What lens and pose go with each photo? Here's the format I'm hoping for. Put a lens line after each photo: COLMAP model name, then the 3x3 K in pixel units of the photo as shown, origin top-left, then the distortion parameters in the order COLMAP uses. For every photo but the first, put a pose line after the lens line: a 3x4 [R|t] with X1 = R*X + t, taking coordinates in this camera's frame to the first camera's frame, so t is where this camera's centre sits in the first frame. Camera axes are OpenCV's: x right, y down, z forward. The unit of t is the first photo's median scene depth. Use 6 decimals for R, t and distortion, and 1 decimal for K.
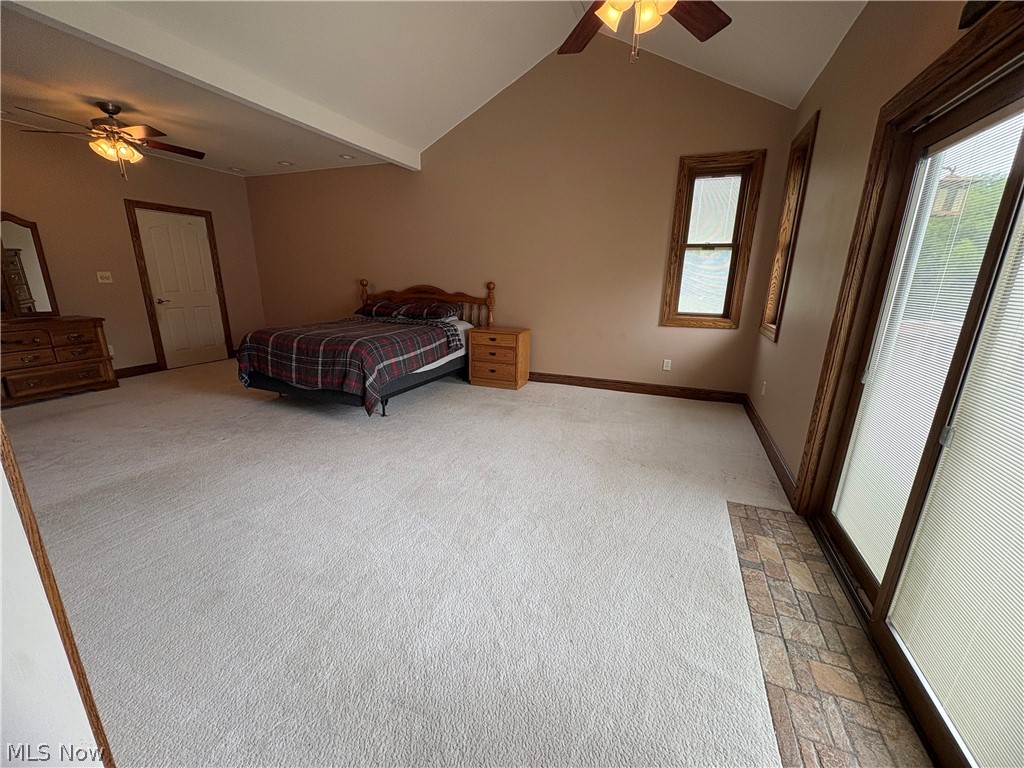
lens RADIAL K [[404.7, 0, 511.6], [0, 404.7, 384.4], [0, 0, 1]] dist [-0.002340, -0.000270]
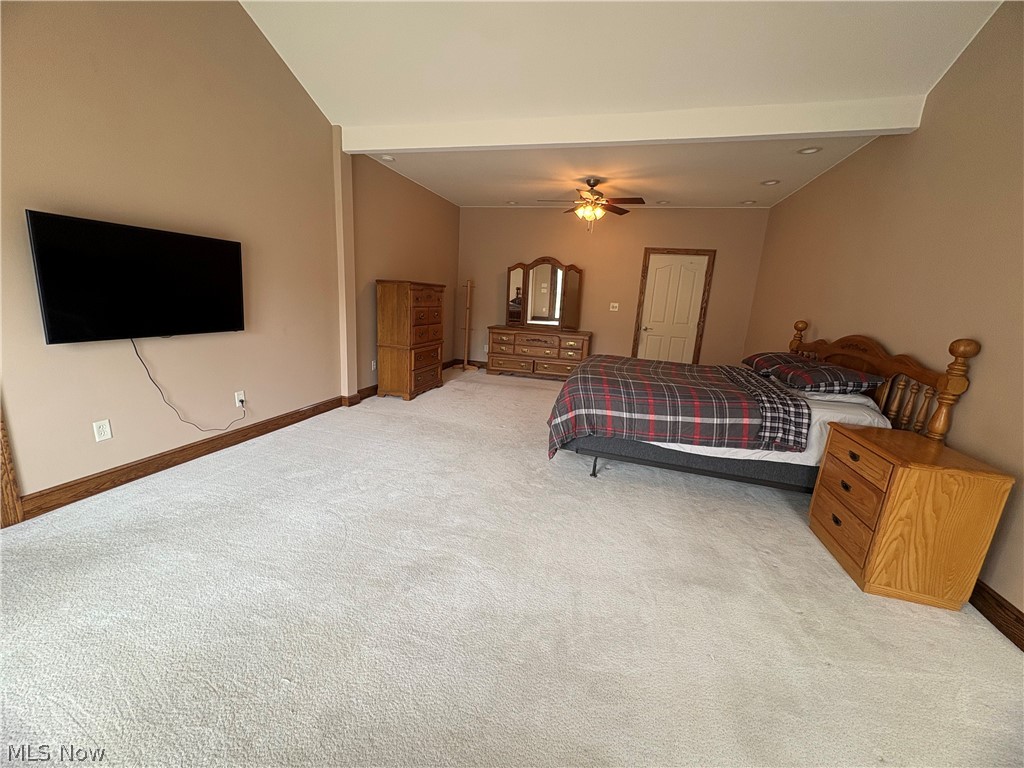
lens RADIAL K [[404.7, 0, 509.2], [0, 404.7, 385.1], [0, 0, 1]] dist [-0.002340, -0.000270]
pose [[0.101422, 0.206988, -0.973072, 0.358724], [-0.311396, 0.935571, 0.166555, -0.149600], [0.944853, 0.286118, 0.159343, 0.575845]]
